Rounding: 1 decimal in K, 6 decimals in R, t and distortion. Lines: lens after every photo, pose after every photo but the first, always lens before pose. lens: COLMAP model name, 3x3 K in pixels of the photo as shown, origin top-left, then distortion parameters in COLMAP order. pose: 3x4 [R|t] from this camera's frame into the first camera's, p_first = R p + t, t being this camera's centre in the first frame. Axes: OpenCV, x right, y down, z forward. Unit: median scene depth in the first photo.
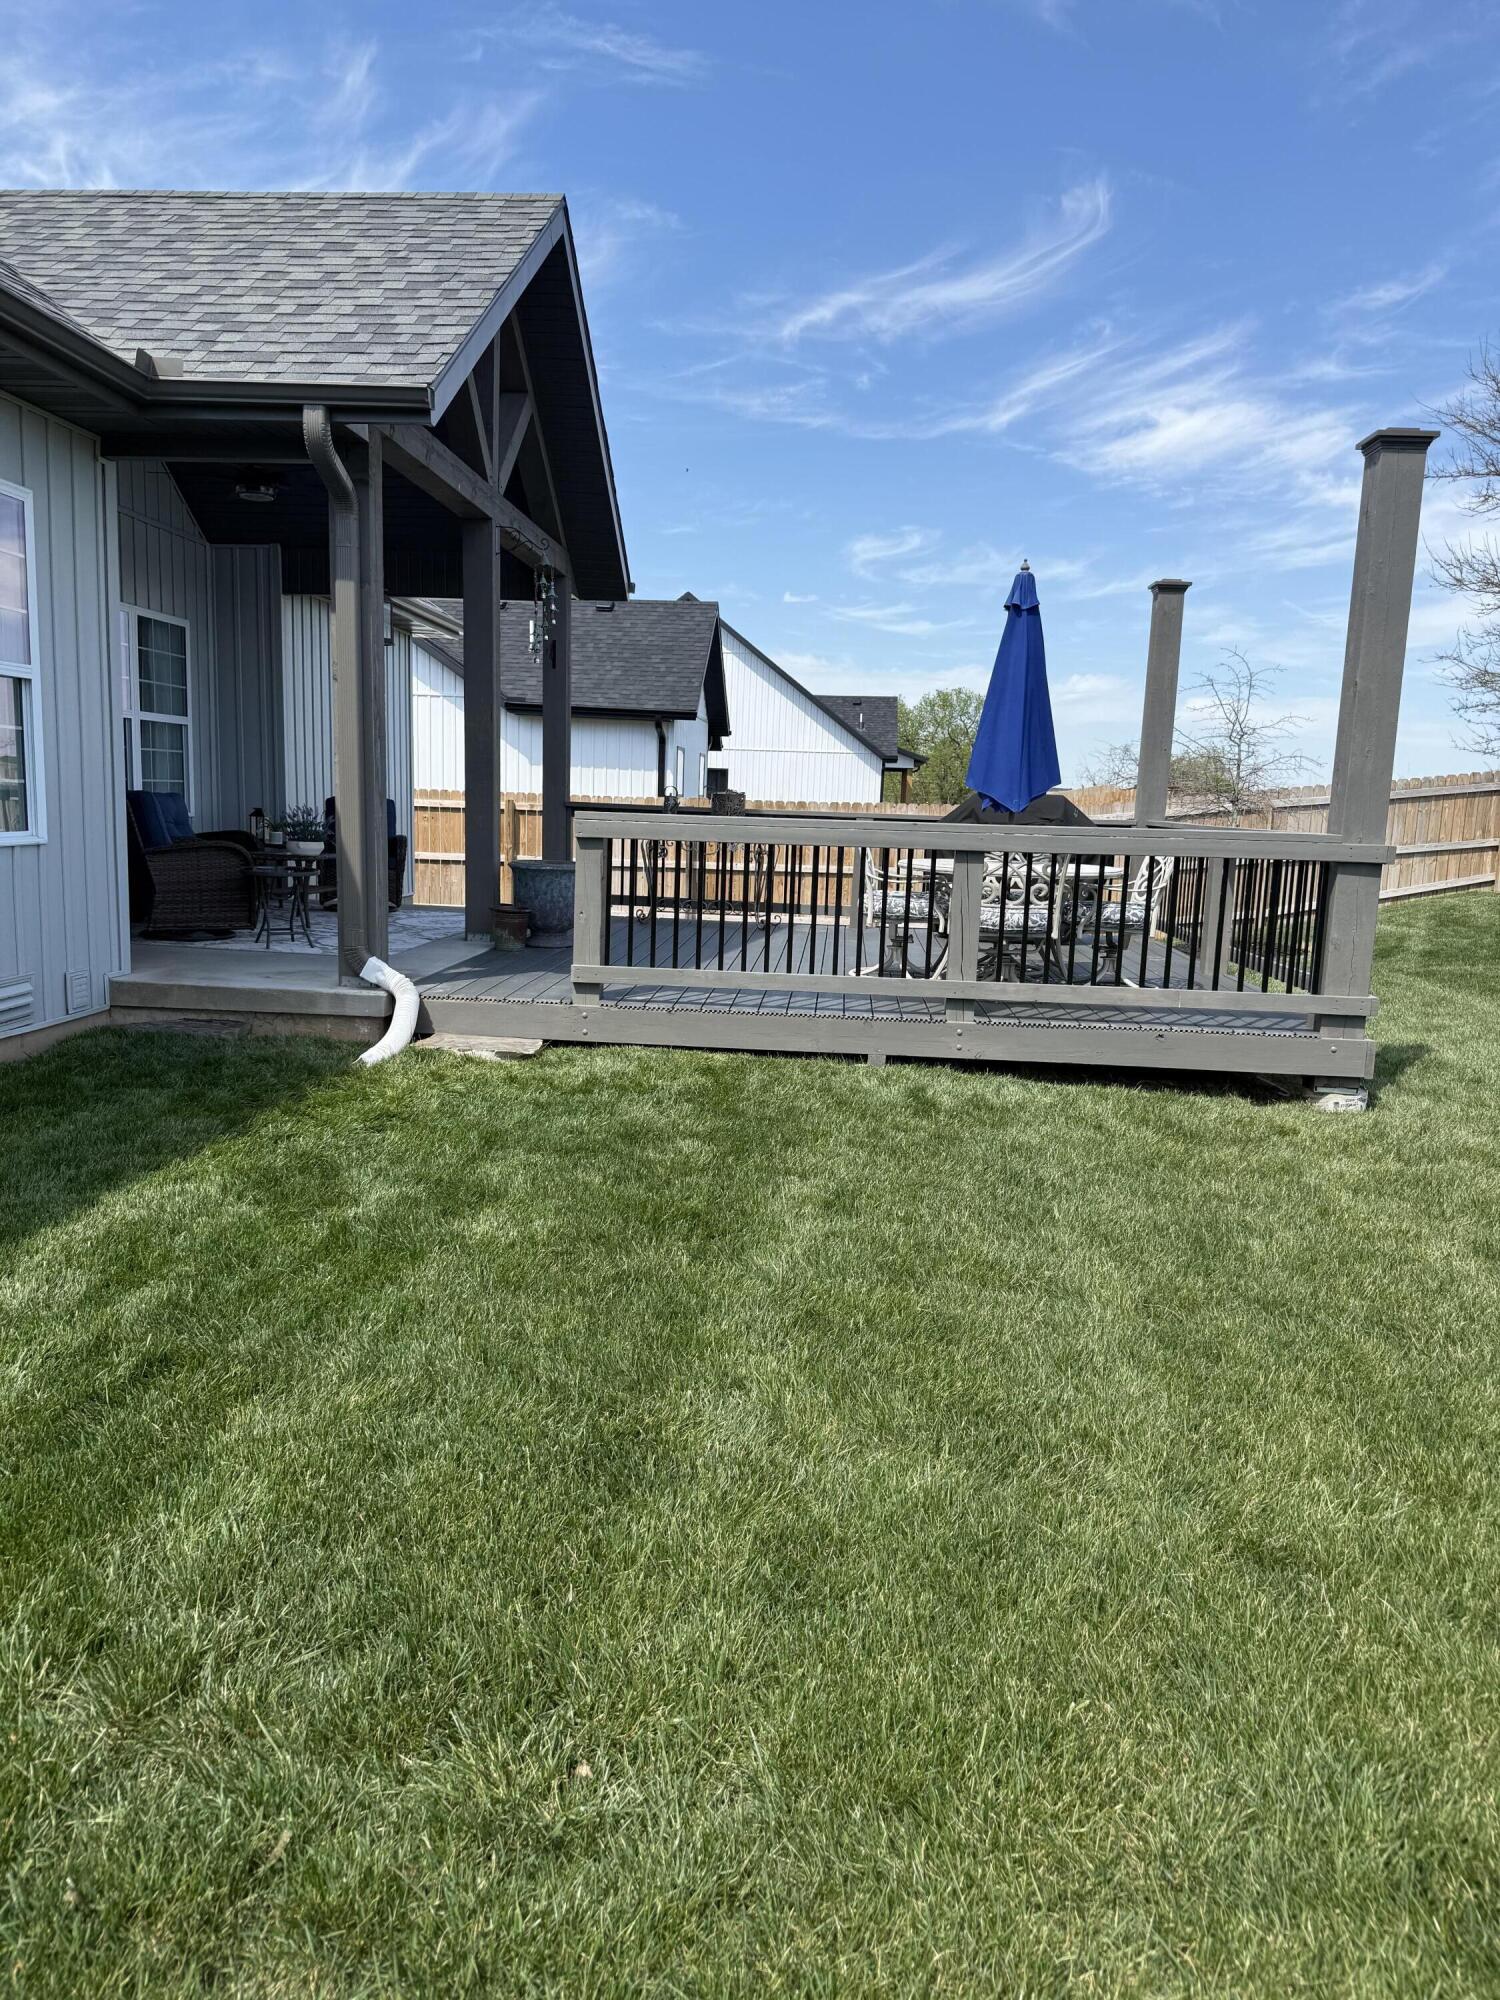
lens RADIAL K [[1371.6, 0, 750.0], [0, 1371.6, 1000.0], [0, 0, 1]] dist [0.000390, -0.001086]
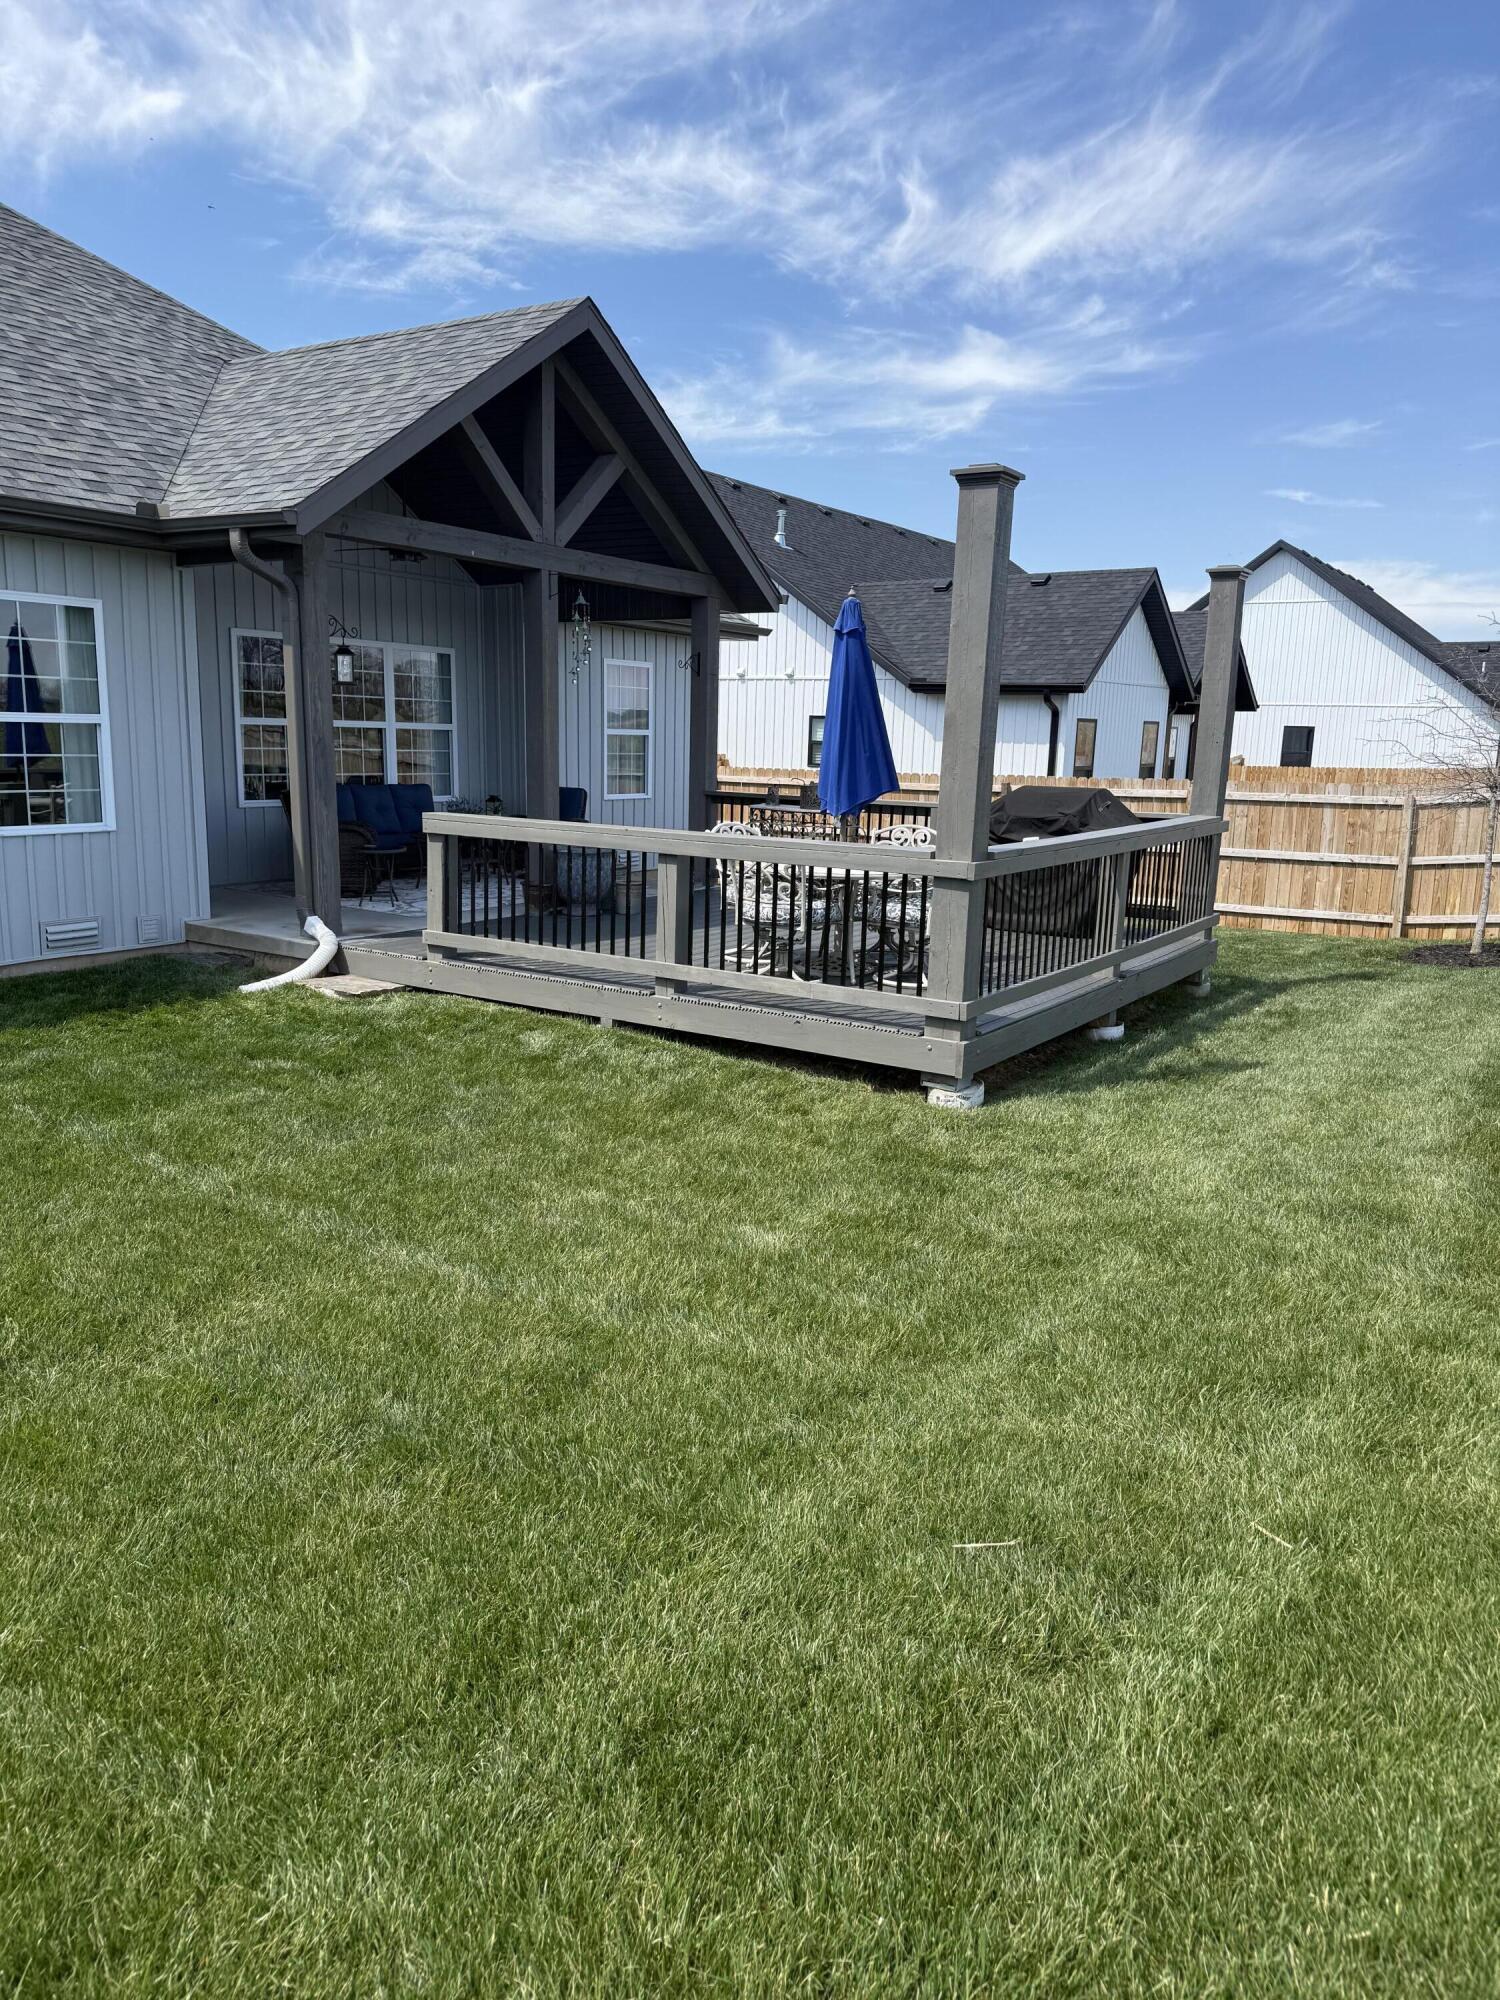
lens RADIAL K [[1388.2, 0, 818.1], [0, 1388.2, 1002.1], [0, 0, 1]] dist [-0.022217, -0.002811]
pose [[0.889783, 0.078910, -0.449510, 0.806821], [-0.063500, 0.996764, 0.049283, -0.046532], [0.451945, -0.015307, 0.891915, -0.010162]]
